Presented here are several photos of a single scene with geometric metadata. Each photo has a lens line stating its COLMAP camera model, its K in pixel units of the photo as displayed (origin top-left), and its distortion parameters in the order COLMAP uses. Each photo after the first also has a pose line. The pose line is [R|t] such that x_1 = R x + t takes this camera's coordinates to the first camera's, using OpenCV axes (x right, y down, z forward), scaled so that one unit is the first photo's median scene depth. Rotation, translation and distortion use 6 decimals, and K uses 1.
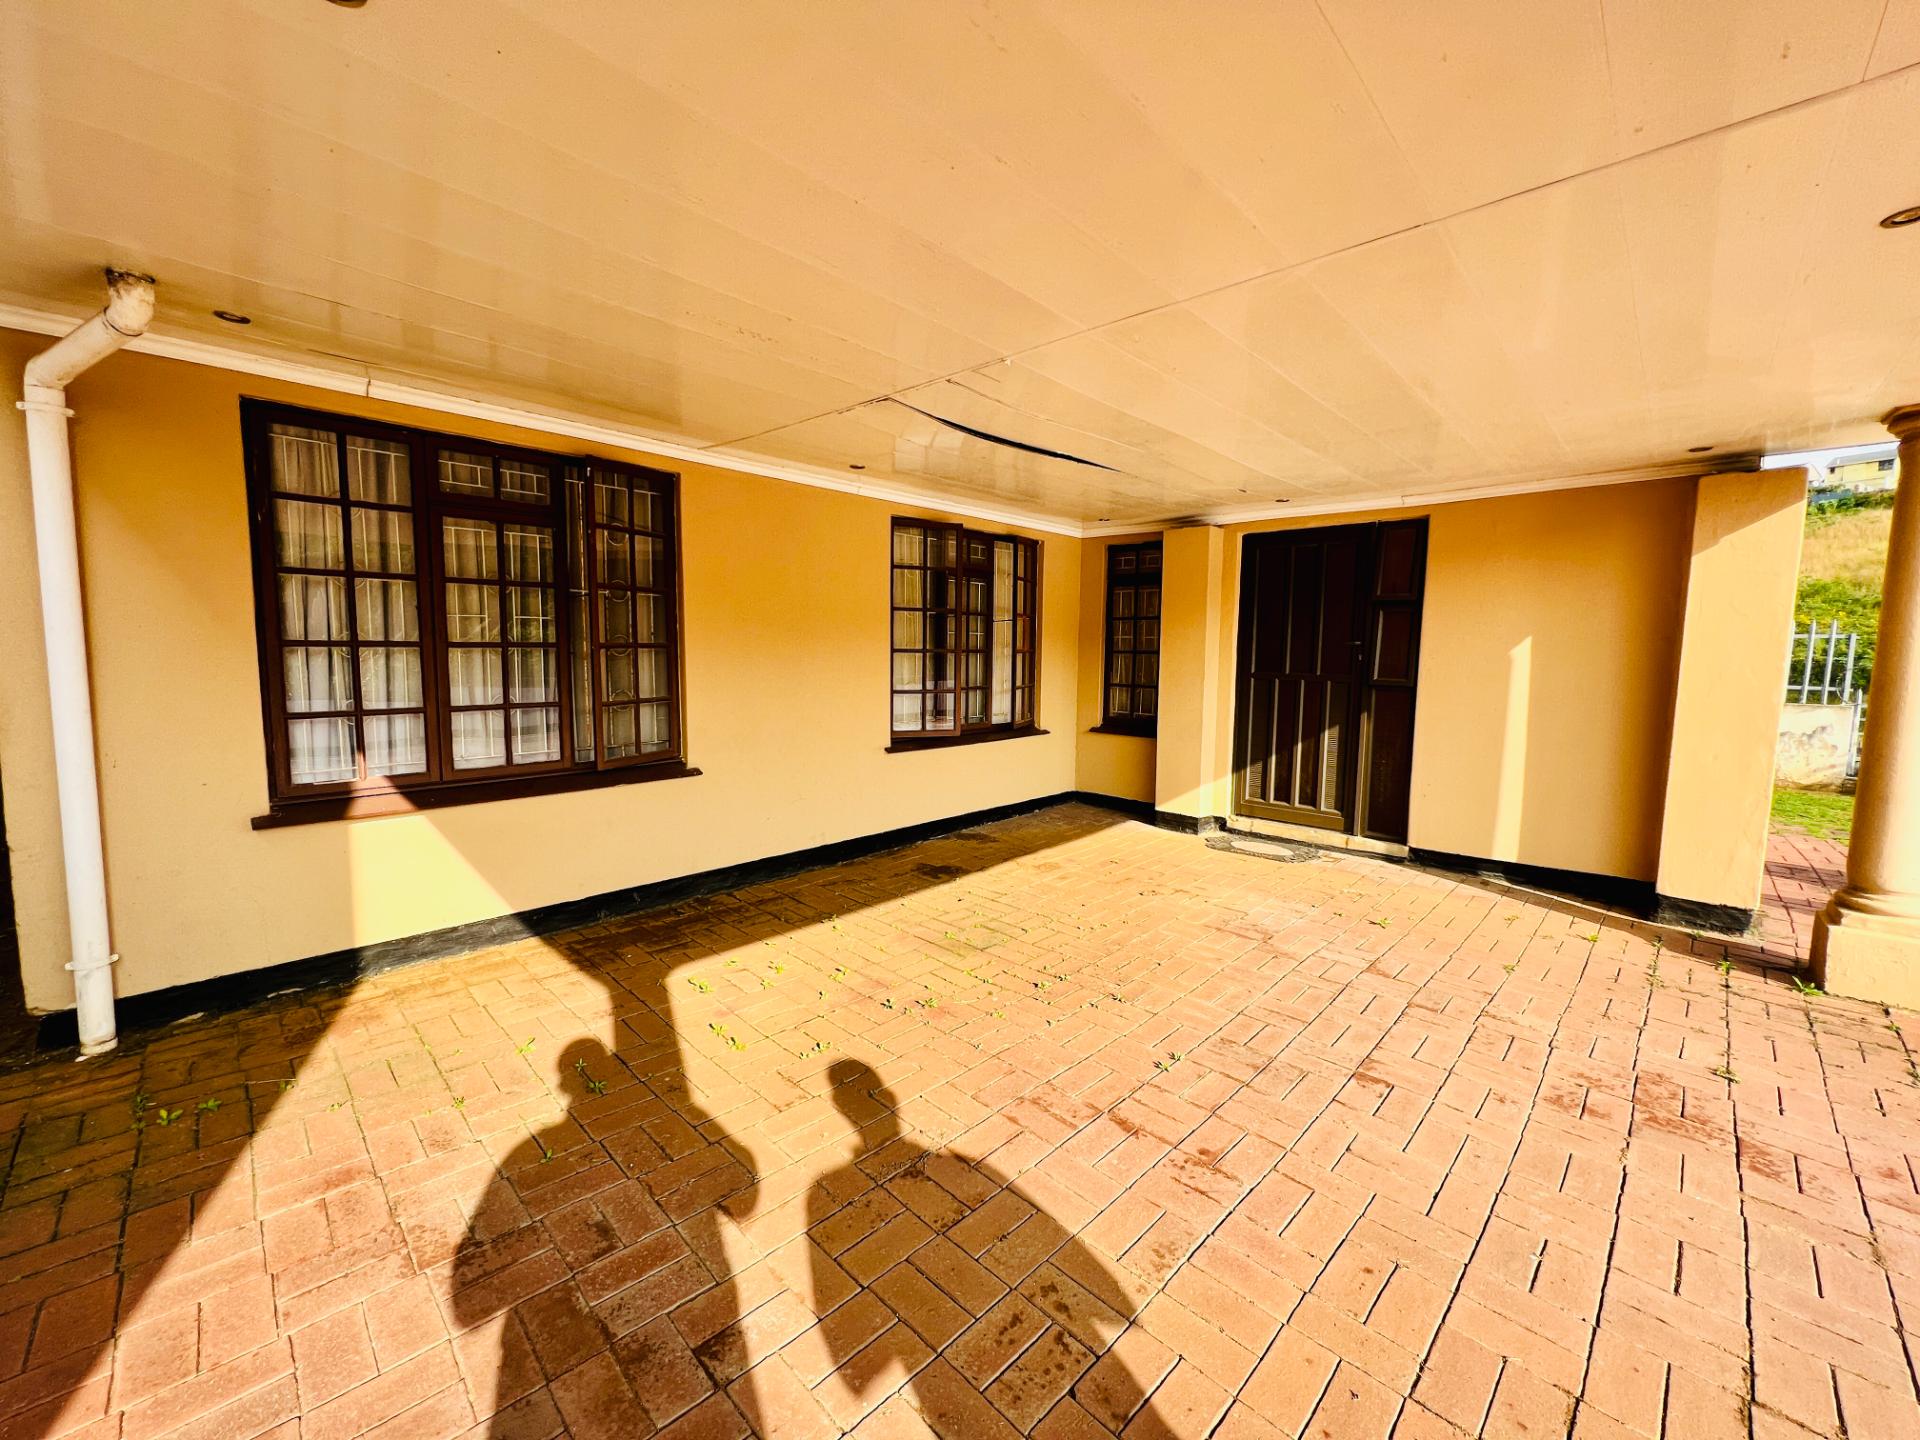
lens RADIAL K [[768.9, 0, 958.2], [0, 768.9, 717.5], [0, 0, 1]] dist [-0.001730, 0.000234]
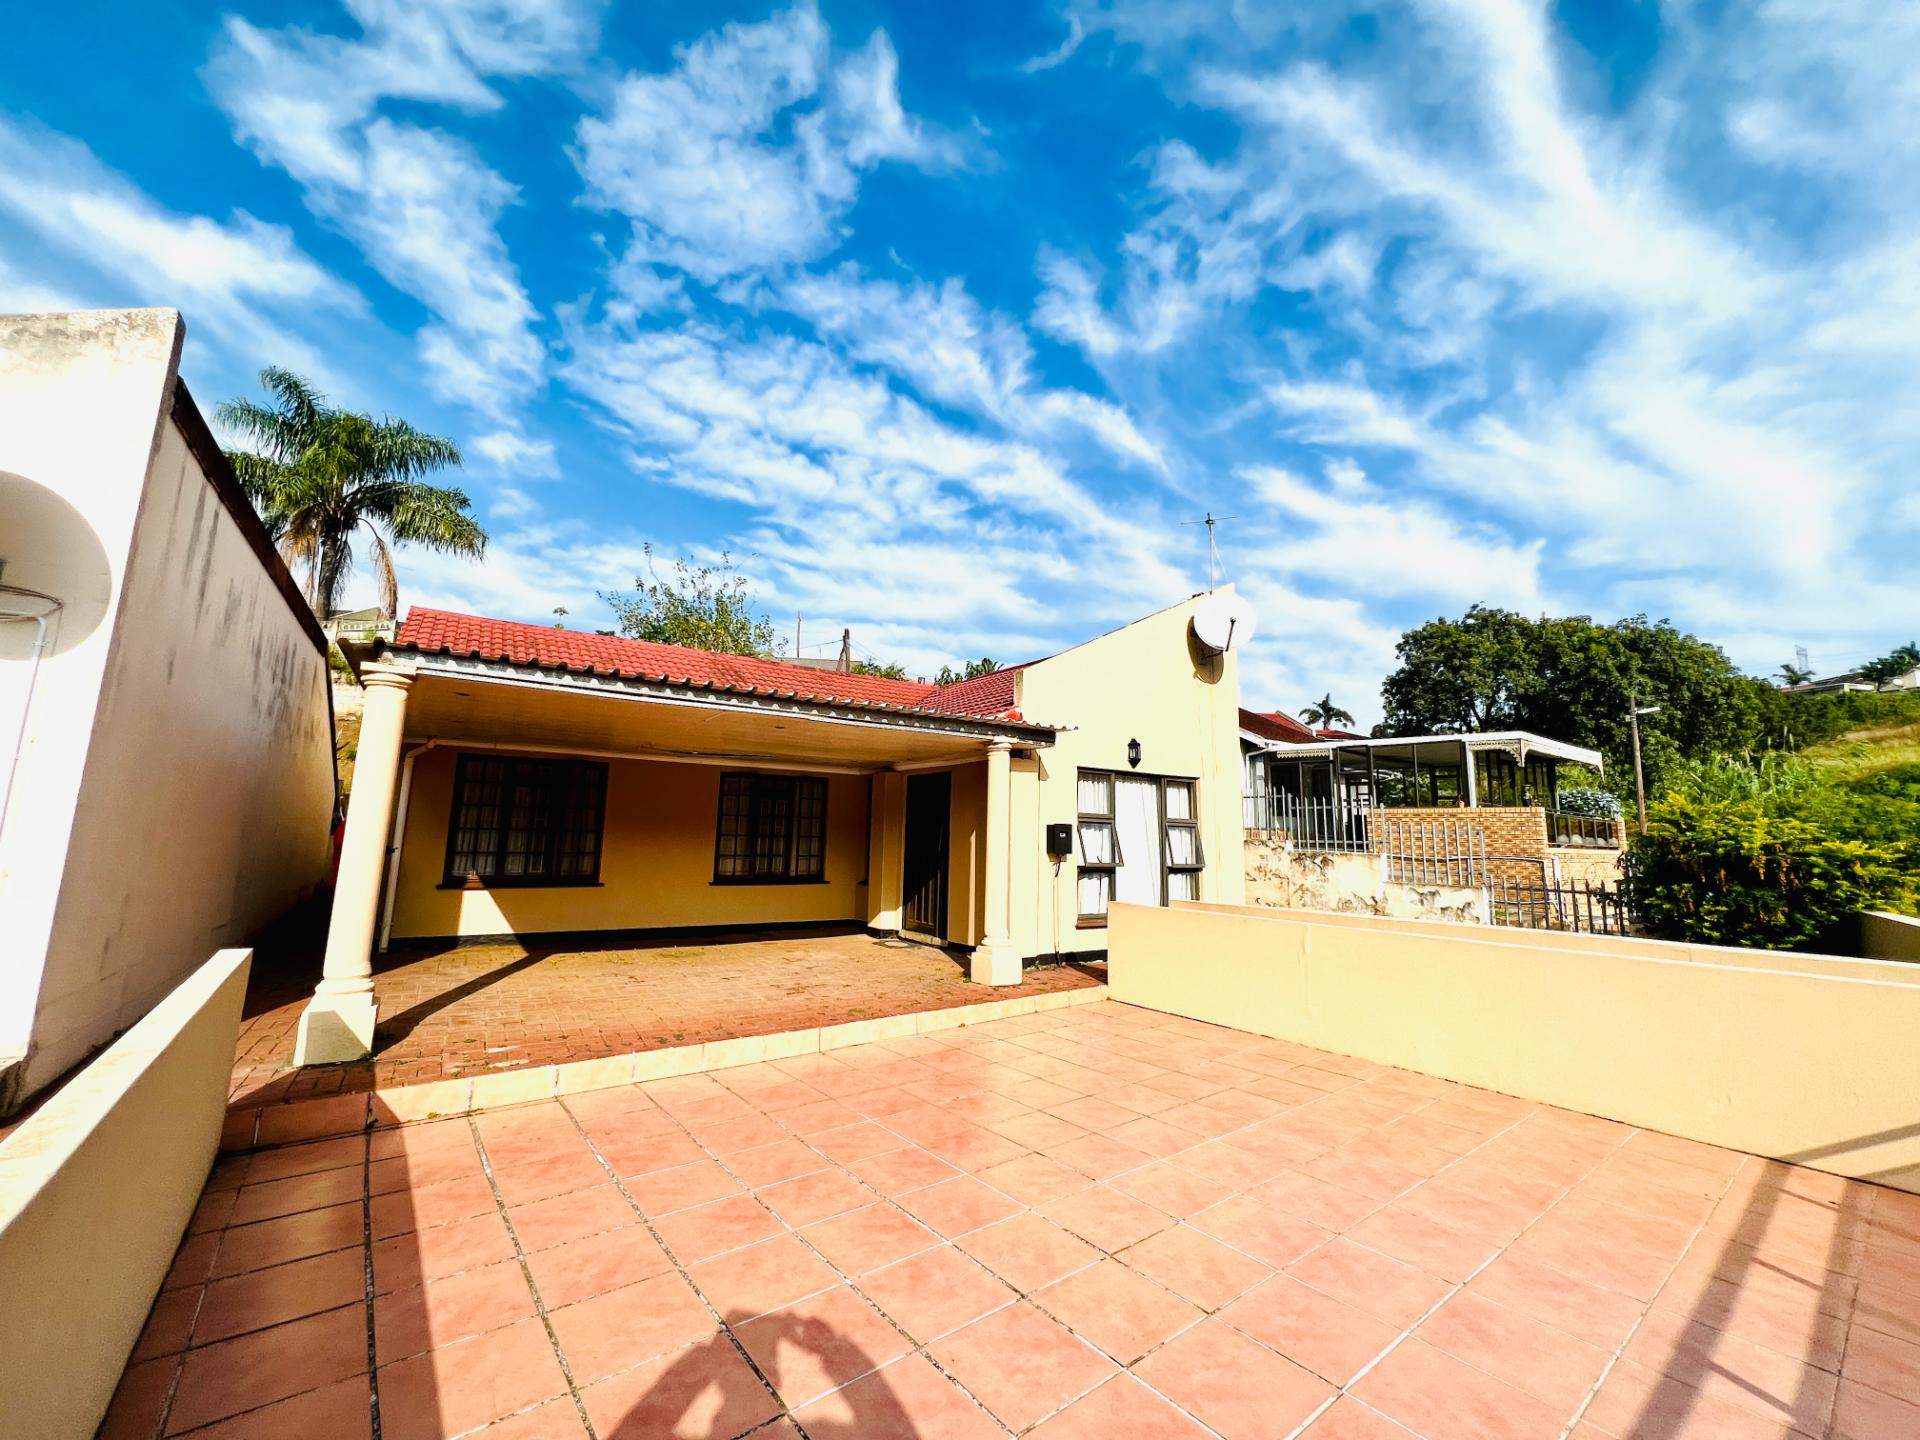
lens RADIAL K [[778.6, 0, 969.4], [0, 778.6, 722.1], [0, 0, 1]] dist [-0.000392, -0.000220]
pose [[0.976031, -0.019393, -0.216764, 1.500718], [-0.032147, 0.972248, -0.231733, 0.118640], [0.215242, 0.233147, 0.948321, -1.333950]]
